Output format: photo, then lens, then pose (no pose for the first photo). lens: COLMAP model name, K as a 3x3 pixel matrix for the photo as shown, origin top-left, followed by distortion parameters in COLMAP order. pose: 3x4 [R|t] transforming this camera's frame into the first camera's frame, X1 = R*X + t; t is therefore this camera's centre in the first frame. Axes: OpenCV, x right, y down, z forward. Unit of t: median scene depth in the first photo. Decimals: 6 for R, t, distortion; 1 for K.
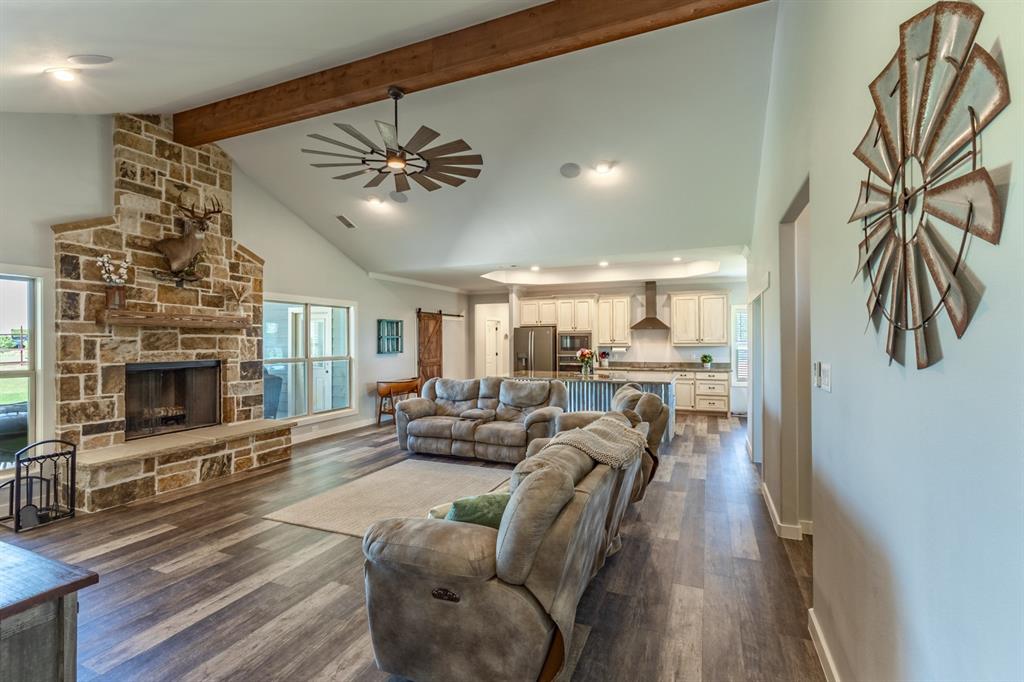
lens RADIAL K [[469.3, 0, 510.5], [0, 469.3, 339.6], [0, 0, 1]] dist [0.001822, 0.001720]
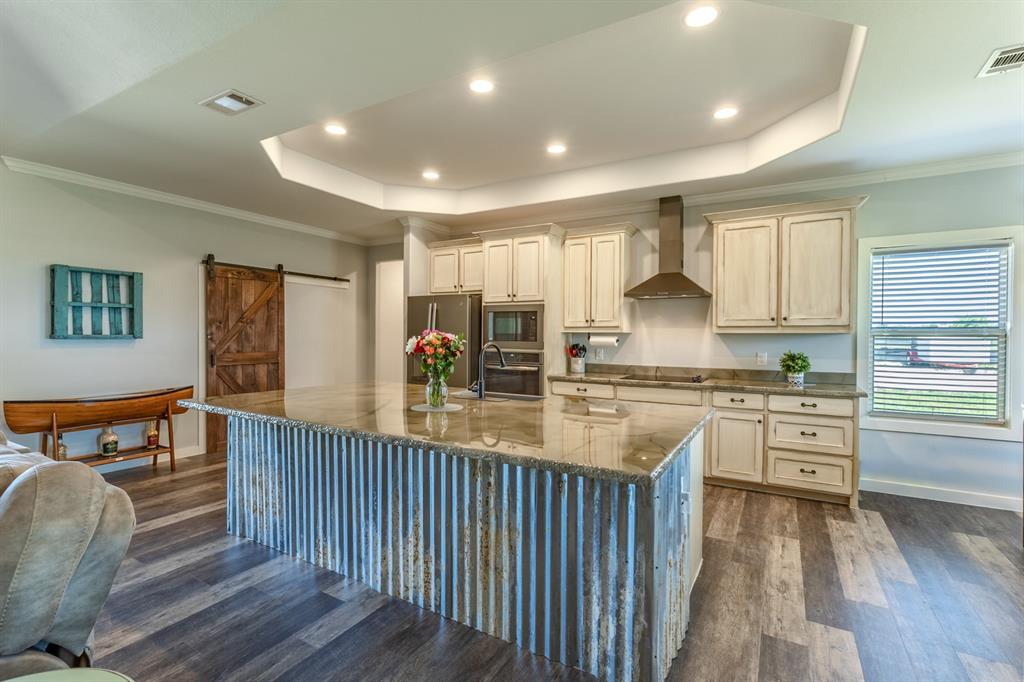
lens RADIAL K [[469.3, 0, 510.0], [0, 469.3, 338.9], [0, 0, 1]] dist [0.001822, 0.001720]
pose [[0.992255, 0.014114, -0.123412, 0.208954], [-0.013158, 0.999877, 0.008563, 0.018568], [0.123517, -0.006873, 0.992319, 0.535394]]
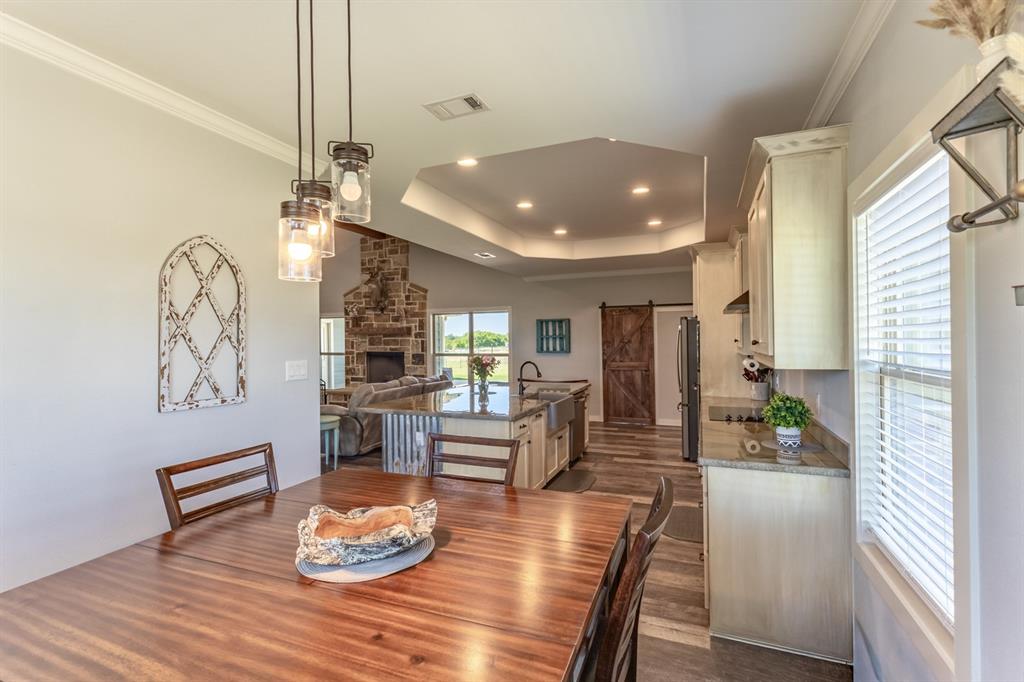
lens RADIAL K [[469.3, 0, 509.5], [0, 469.3, 341.6], [0, 0, 1]] dist [0.001822, 0.001720]
pose [[0.006426, 0.003918, -0.999972, 0.689018], [0.008052, 0.999960, 0.003970, 0.000773], [0.999947, -0.008077, 0.006395, 0.842473]]
